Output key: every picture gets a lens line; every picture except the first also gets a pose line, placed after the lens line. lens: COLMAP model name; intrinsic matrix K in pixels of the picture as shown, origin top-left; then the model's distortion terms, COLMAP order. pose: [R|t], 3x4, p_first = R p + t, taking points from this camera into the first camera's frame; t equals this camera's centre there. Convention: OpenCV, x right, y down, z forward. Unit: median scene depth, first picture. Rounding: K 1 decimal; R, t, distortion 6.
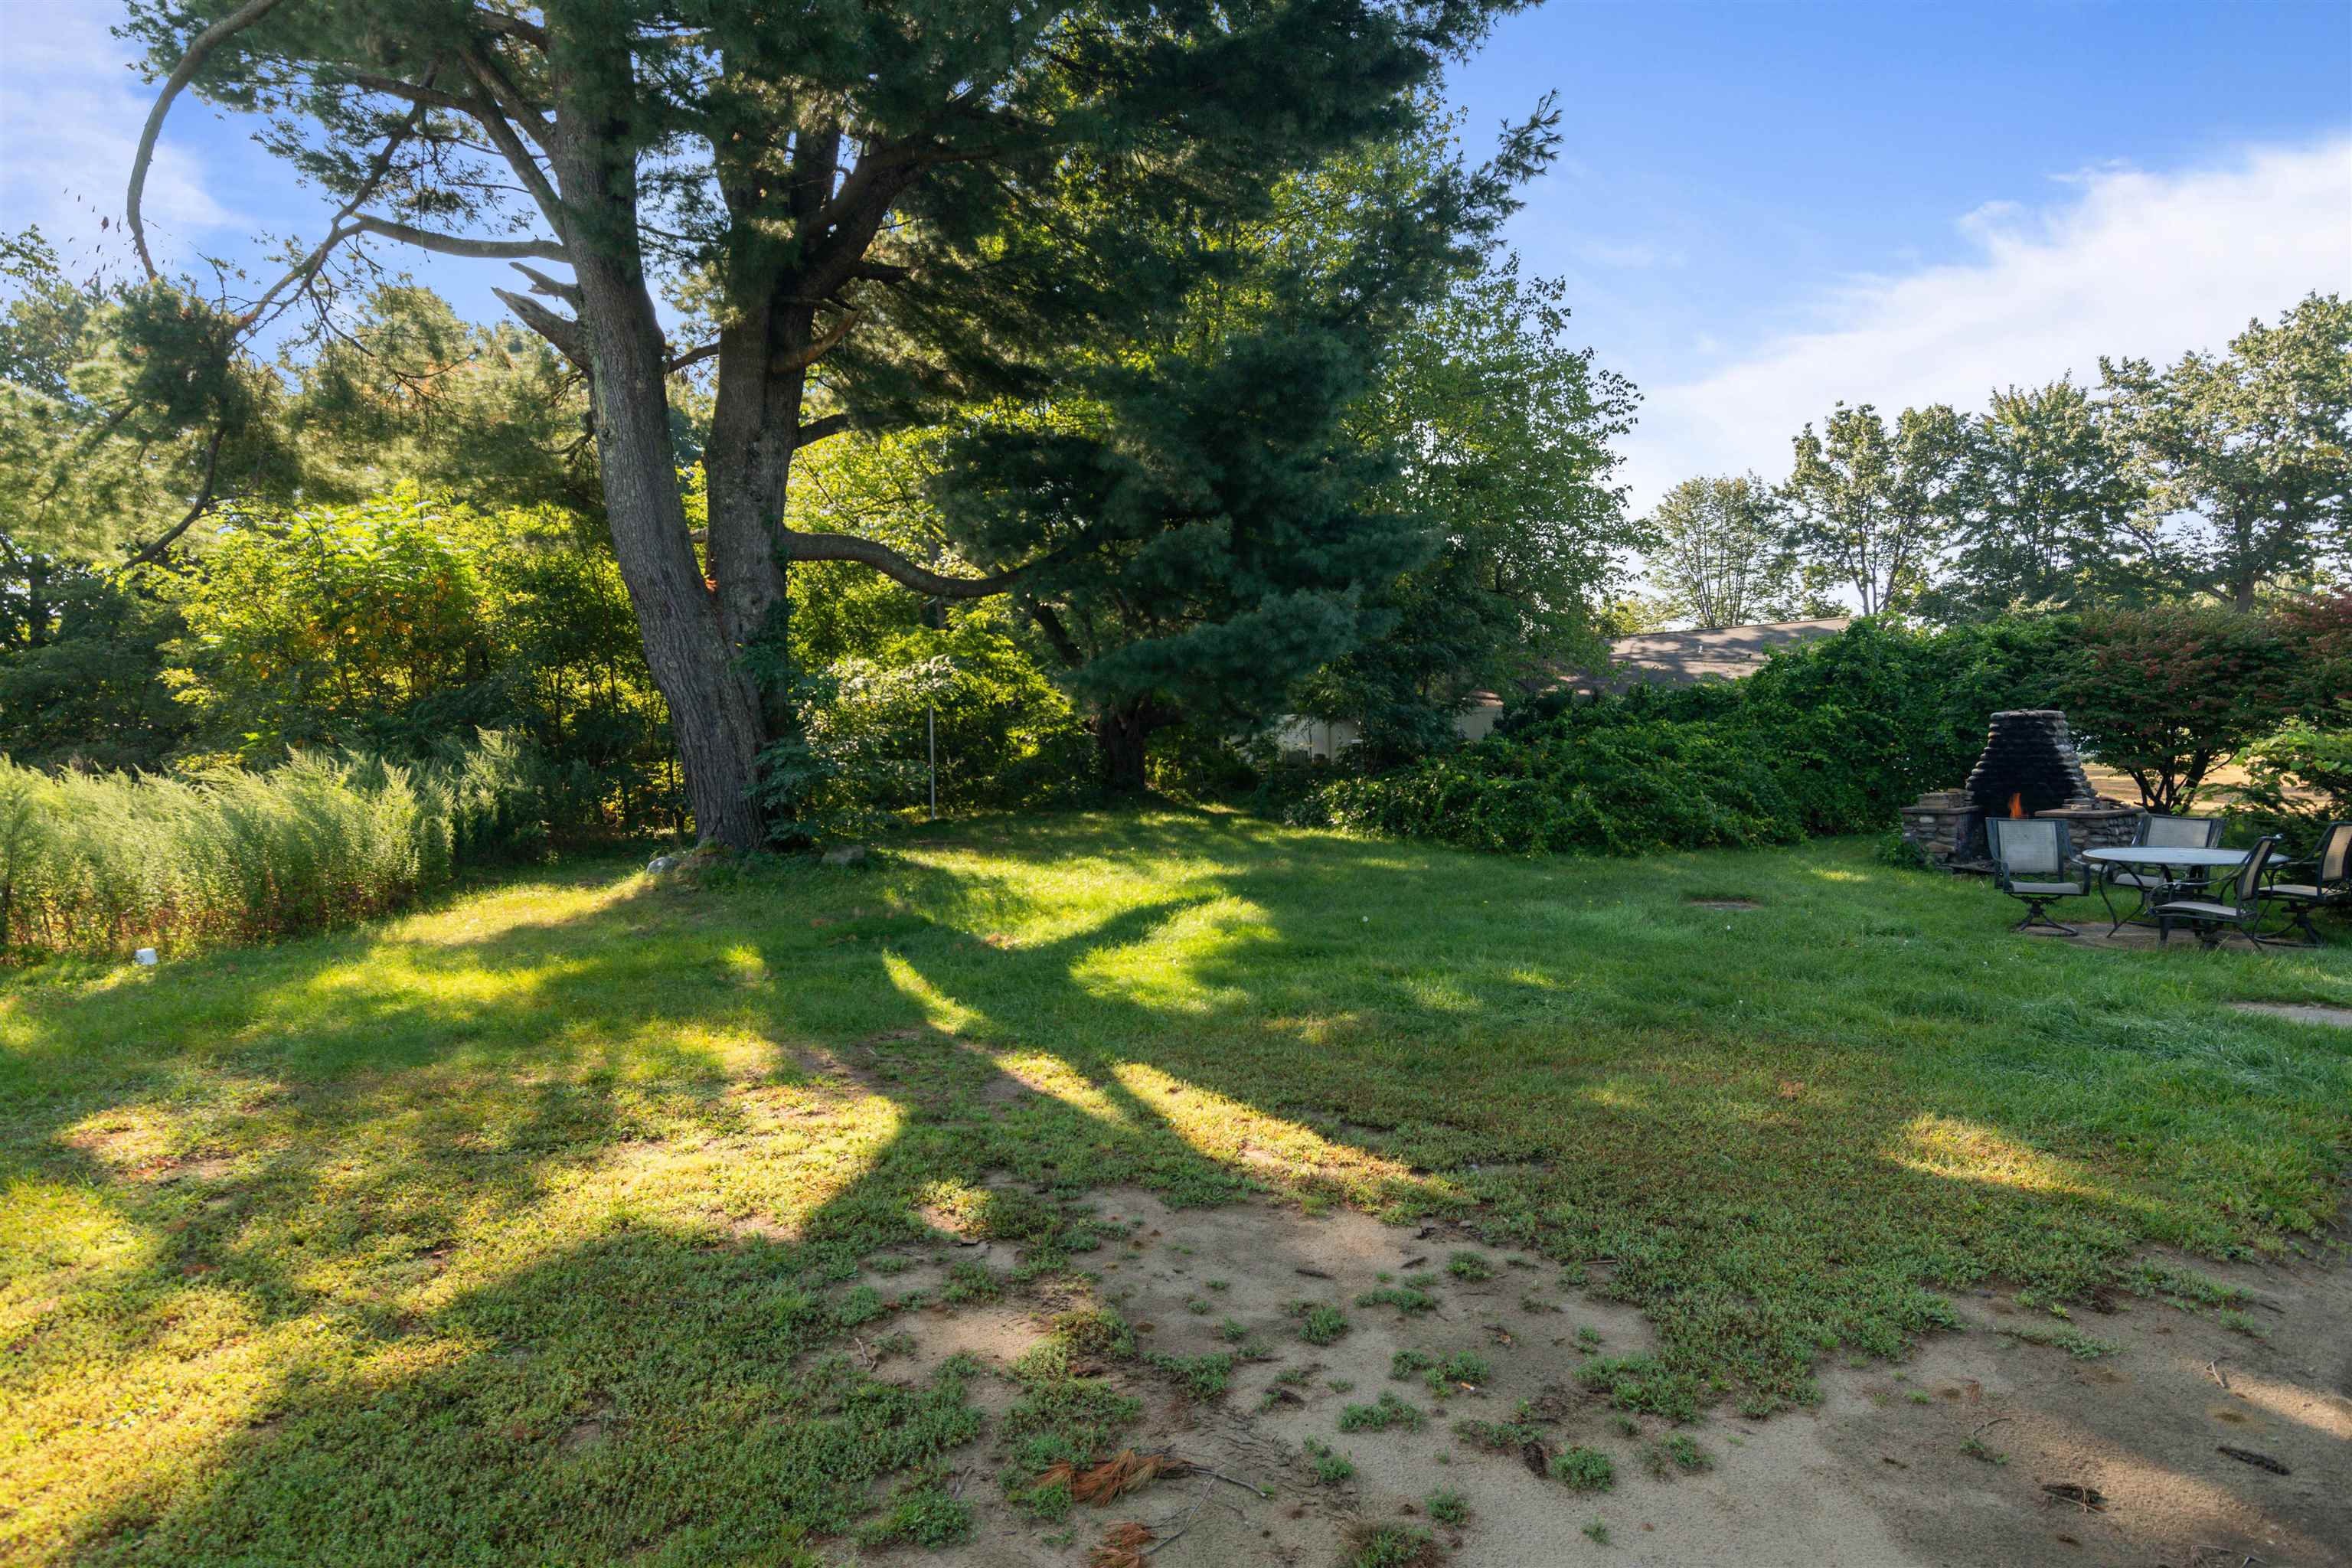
lens RADIAL K [[1188.3, 0, 1167.0], [0, 1188.3, 785.5], [0, 0, 1]] dist [-0.005038, -0.000349]
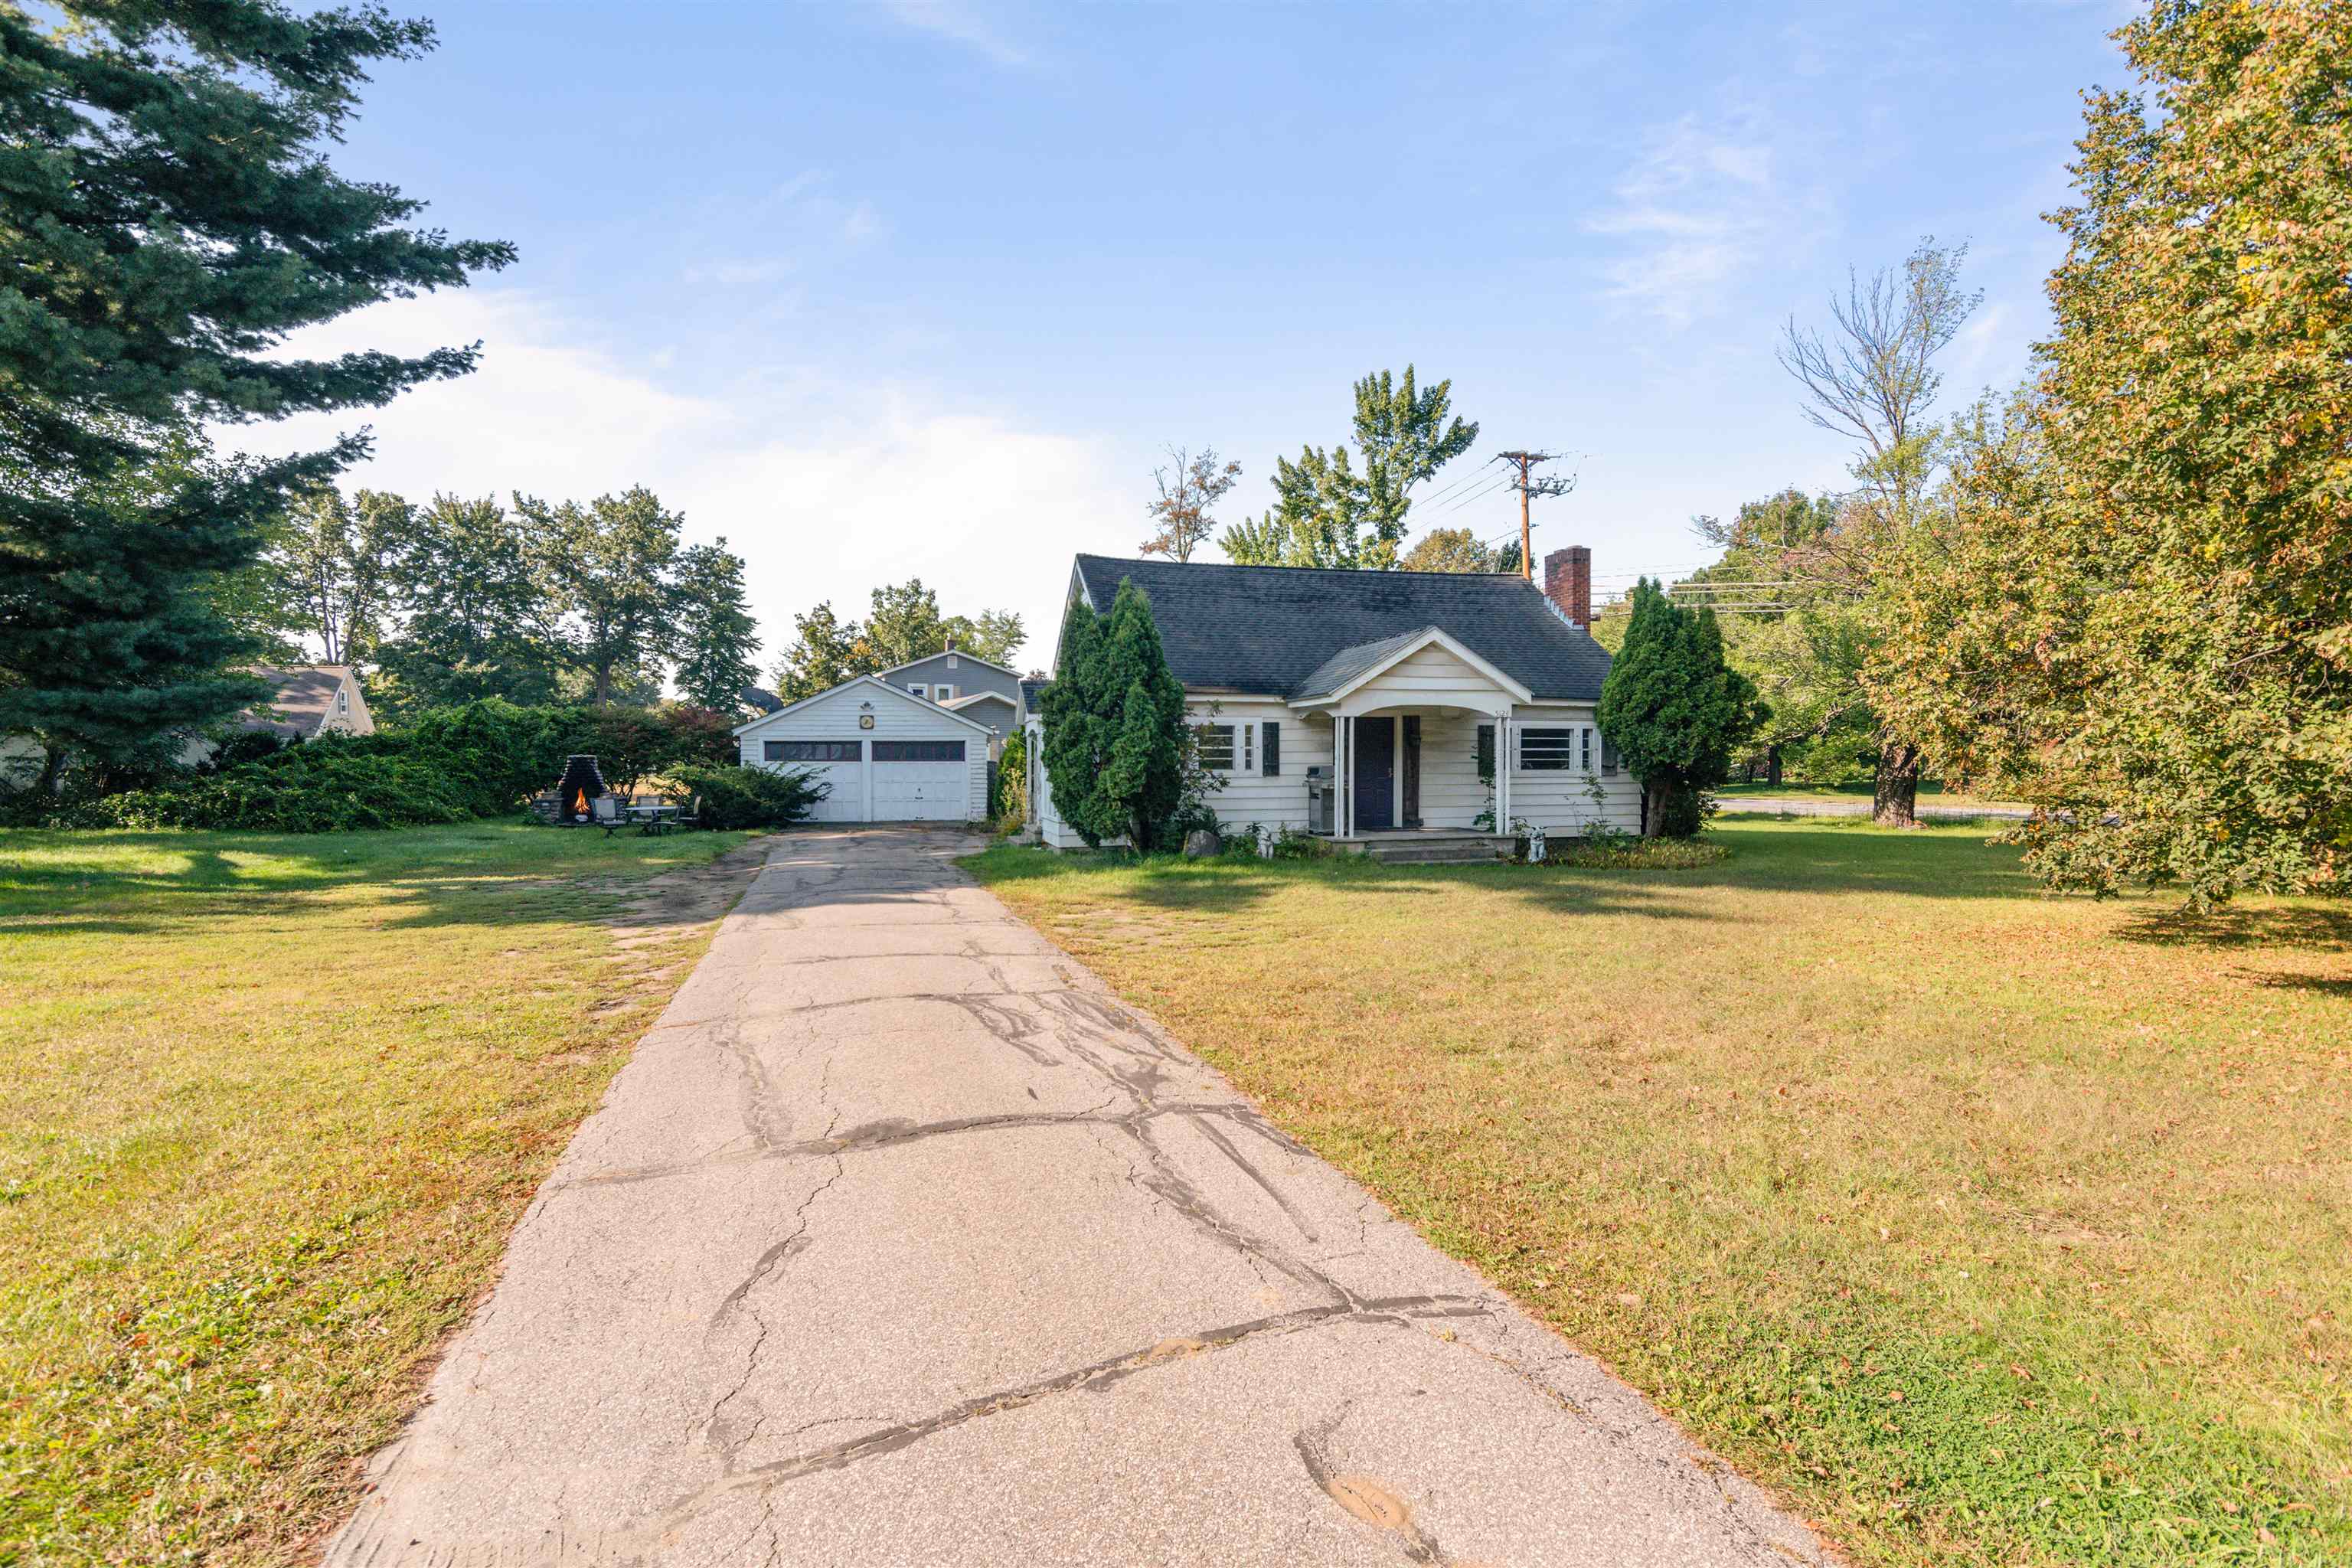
lens RADIAL K [[1136.9, 0, 1168.0], [0, 1136.9, 784.4], [0, 0, 1]] dist [-0.003692, 0.003478]
pose [[0.348747, -0.002752, 0.937213, -0.182223], [0.026813, 0.999616, -0.007042, 0.007583], [-0.936833, 0.027585, 0.348687, -0.159167]]
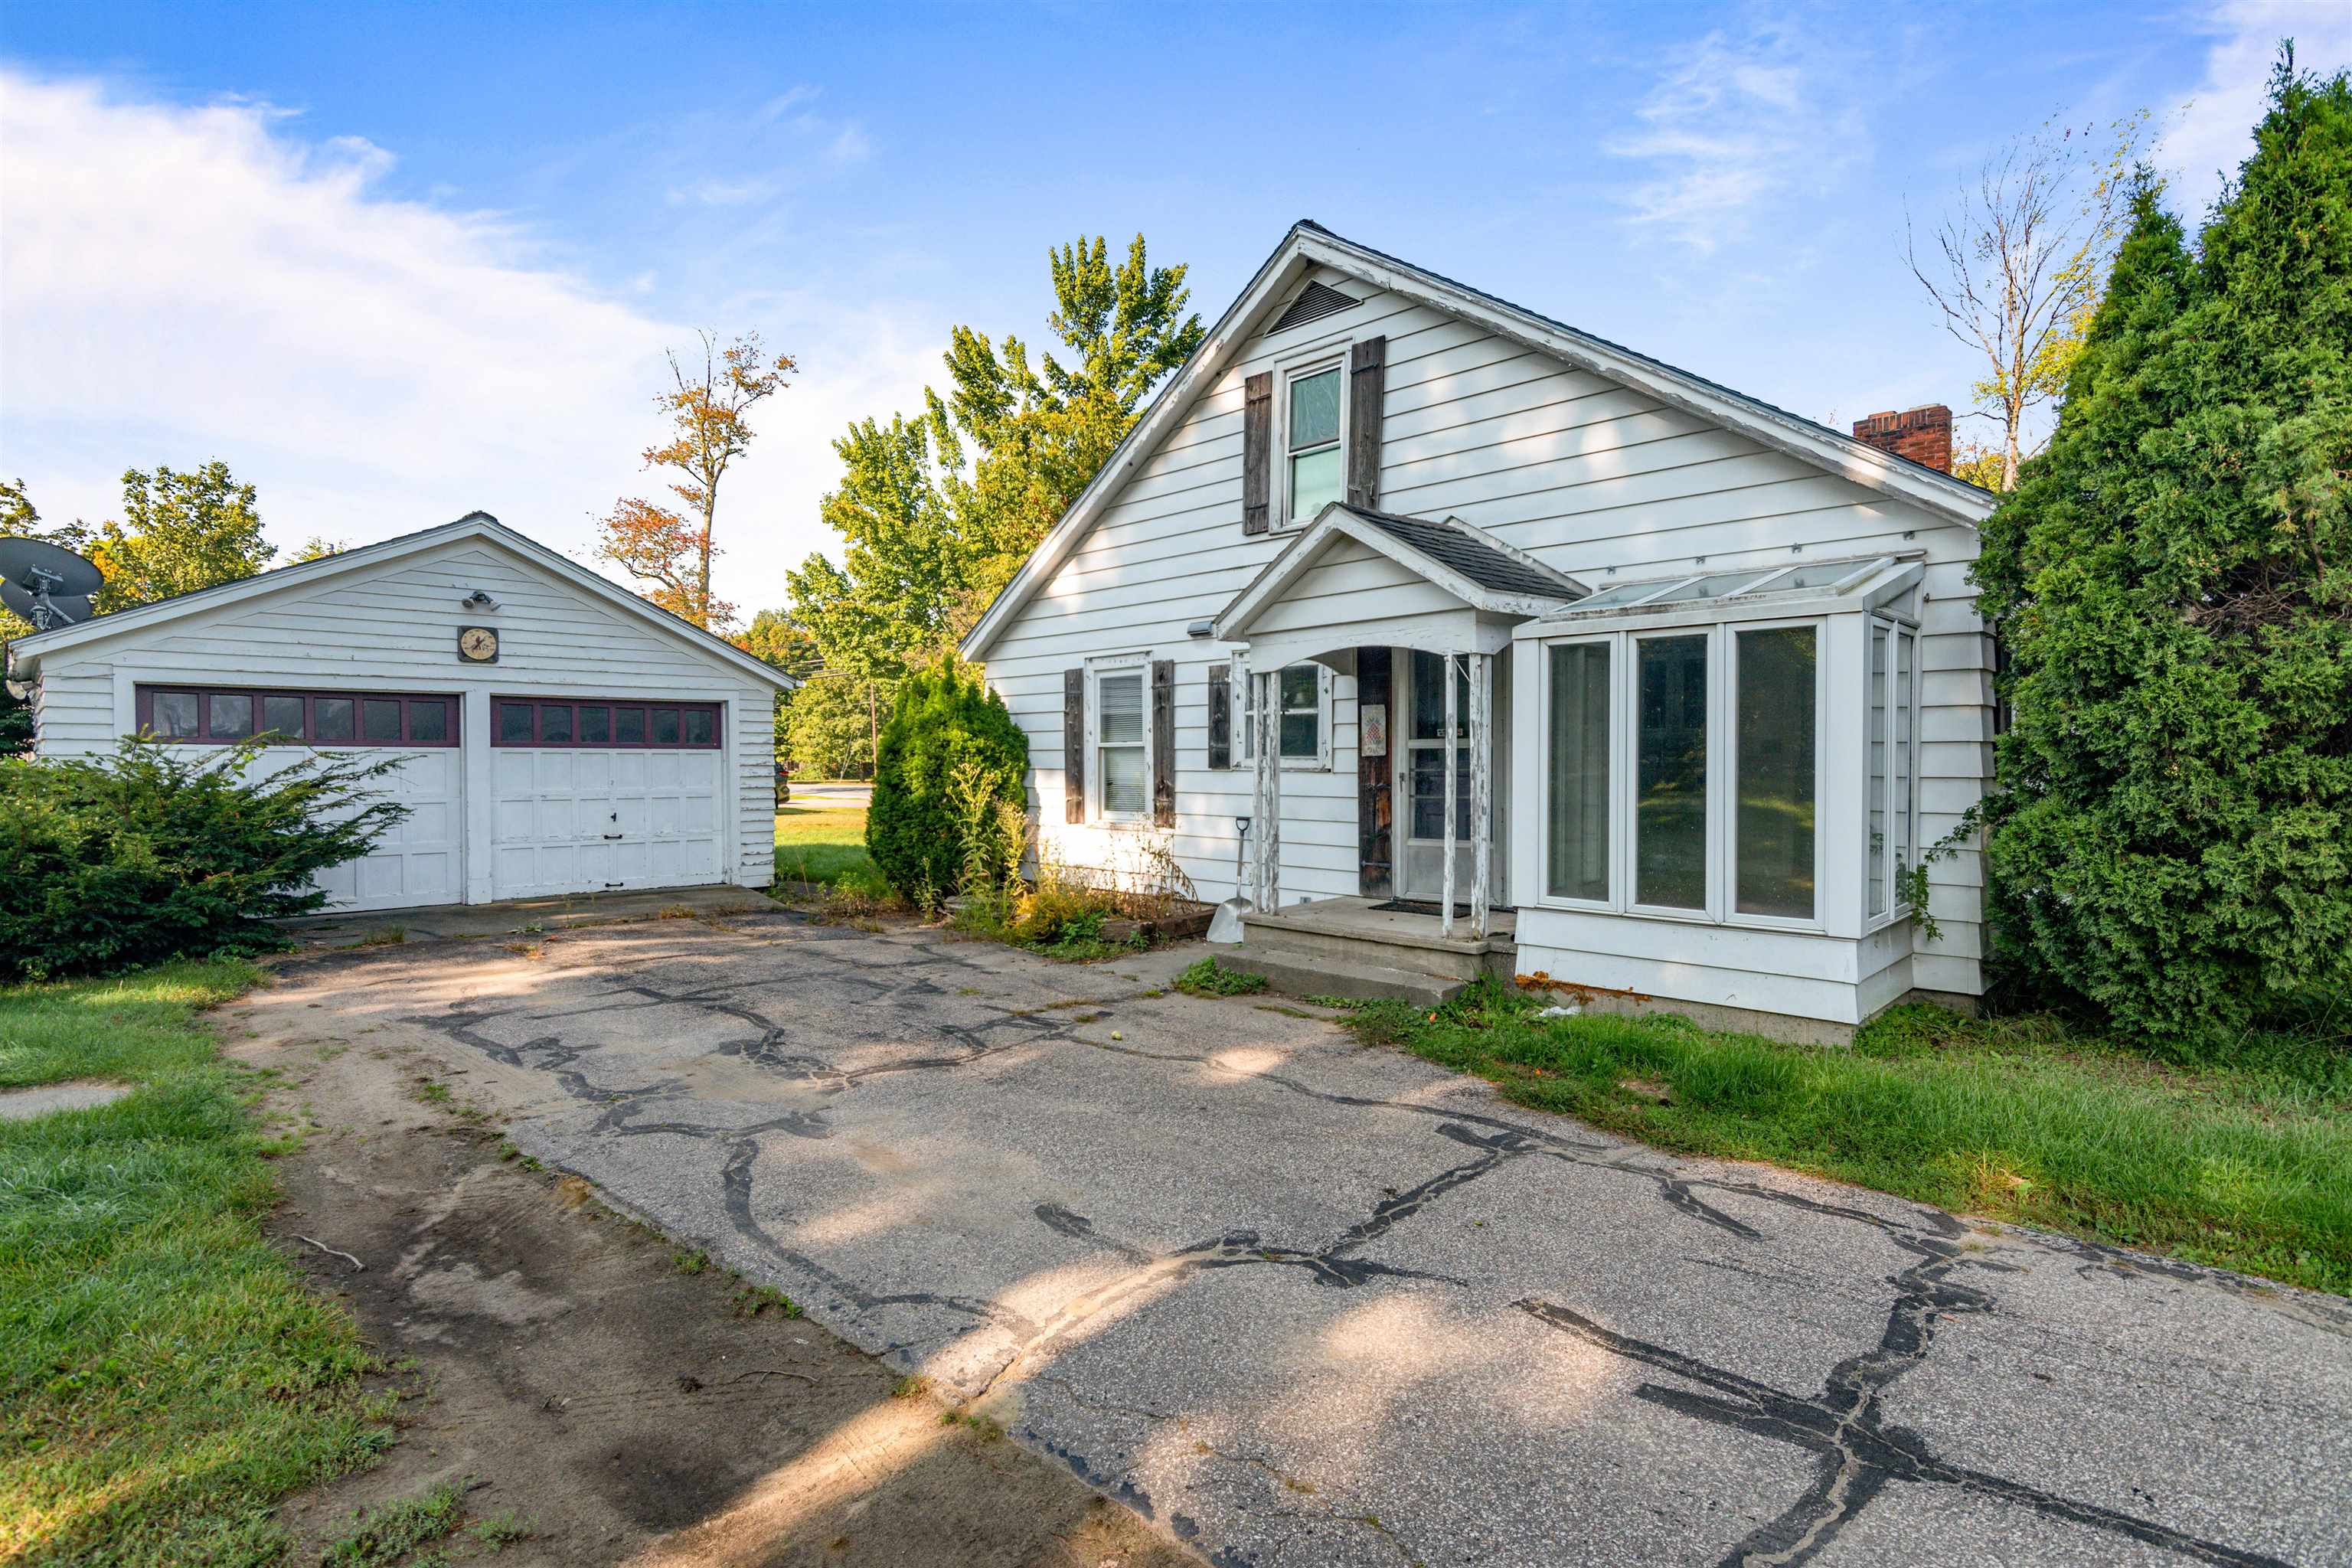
lens RADIAL K [[1136.9, 0, 1180.4], [0, 1136.9, 761.1], [0, 0, 1]] dist [-0.003692, 0.003478]
pose [[-0.188769, 0.012527, 0.981942, 0.006294], [0.040758, 0.999157, -0.004911, -0.000331], [-0.981175, 0.039095, -0.189120, 0.036933]]
